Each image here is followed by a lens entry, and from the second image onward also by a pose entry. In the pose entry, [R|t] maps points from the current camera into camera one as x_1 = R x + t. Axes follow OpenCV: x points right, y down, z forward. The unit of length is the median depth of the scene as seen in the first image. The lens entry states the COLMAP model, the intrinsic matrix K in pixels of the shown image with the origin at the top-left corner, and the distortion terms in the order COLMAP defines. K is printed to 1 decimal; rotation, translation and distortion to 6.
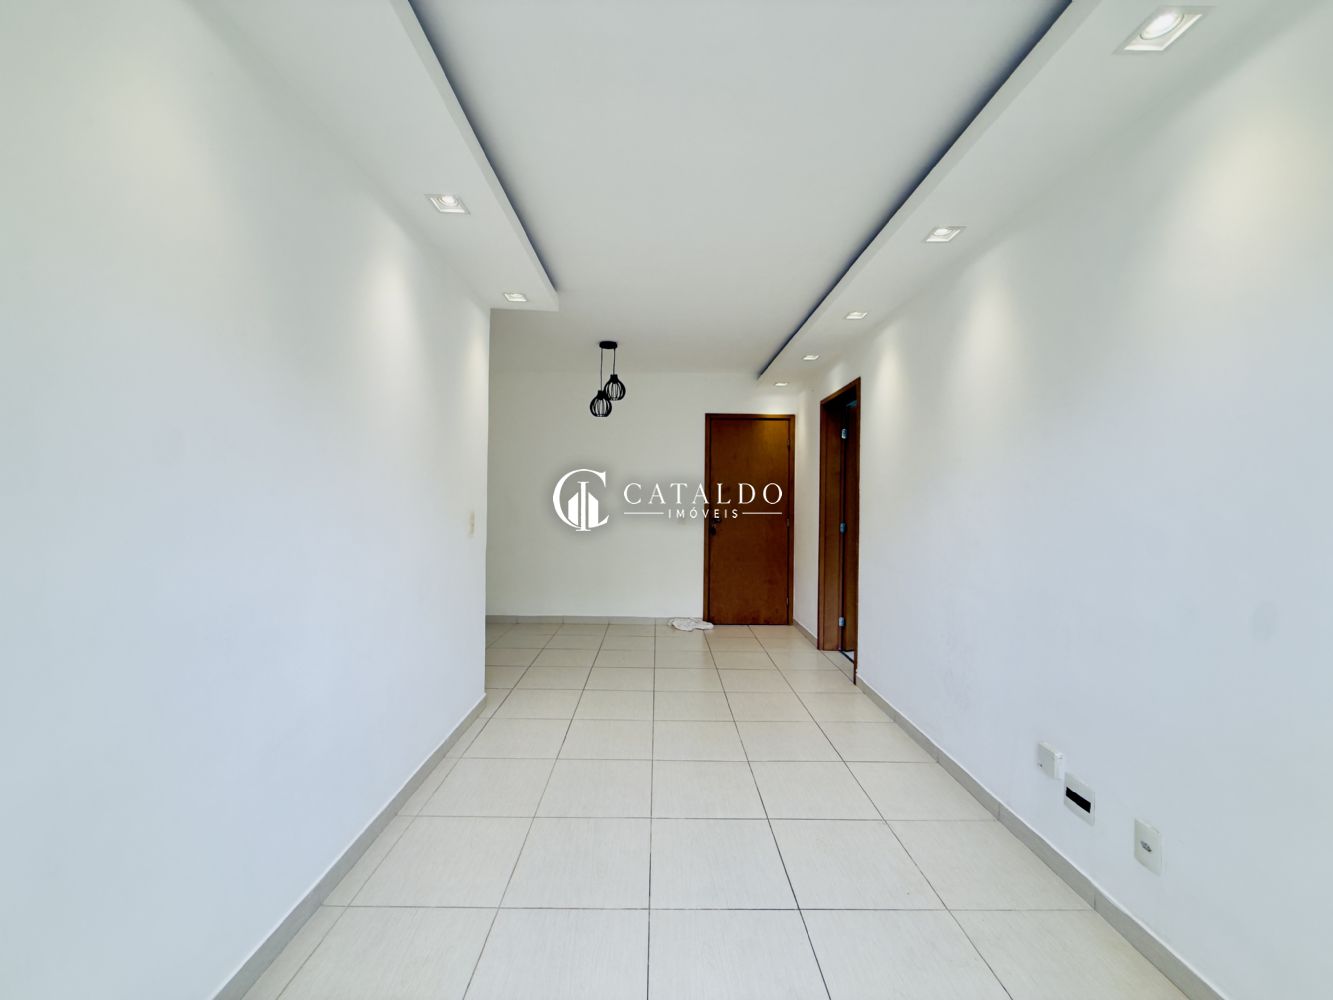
lens RADIAL K [[531.2, 0, 664.1], [0, 531.2, 500.1], [0, 0, 1]] dist [-0.000215, 0.000386]
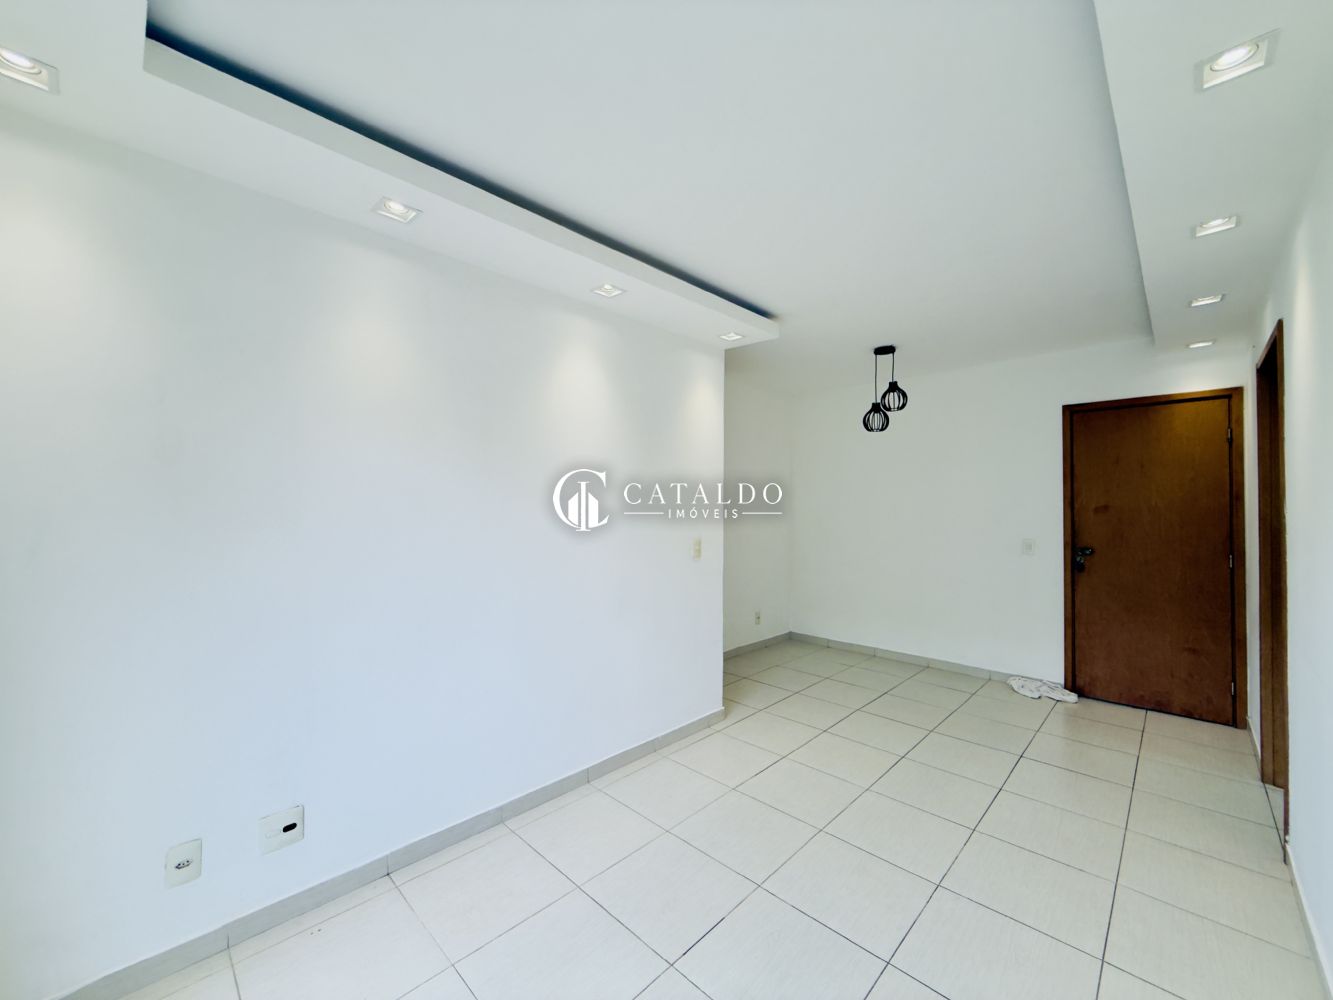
lens RADIAL K [[531.2, 0, 664.1], [0, 531.2, 500.1], [0, 0, 1]] dist [-0.000215, 0.000386]
pose [[0.708293, -0.016332, -0.705729, 0.210507], [0.003922, 0.999808, -0.019201, -0.020960], [0.705907, 0.010832, 0.708221, 0.092348]]
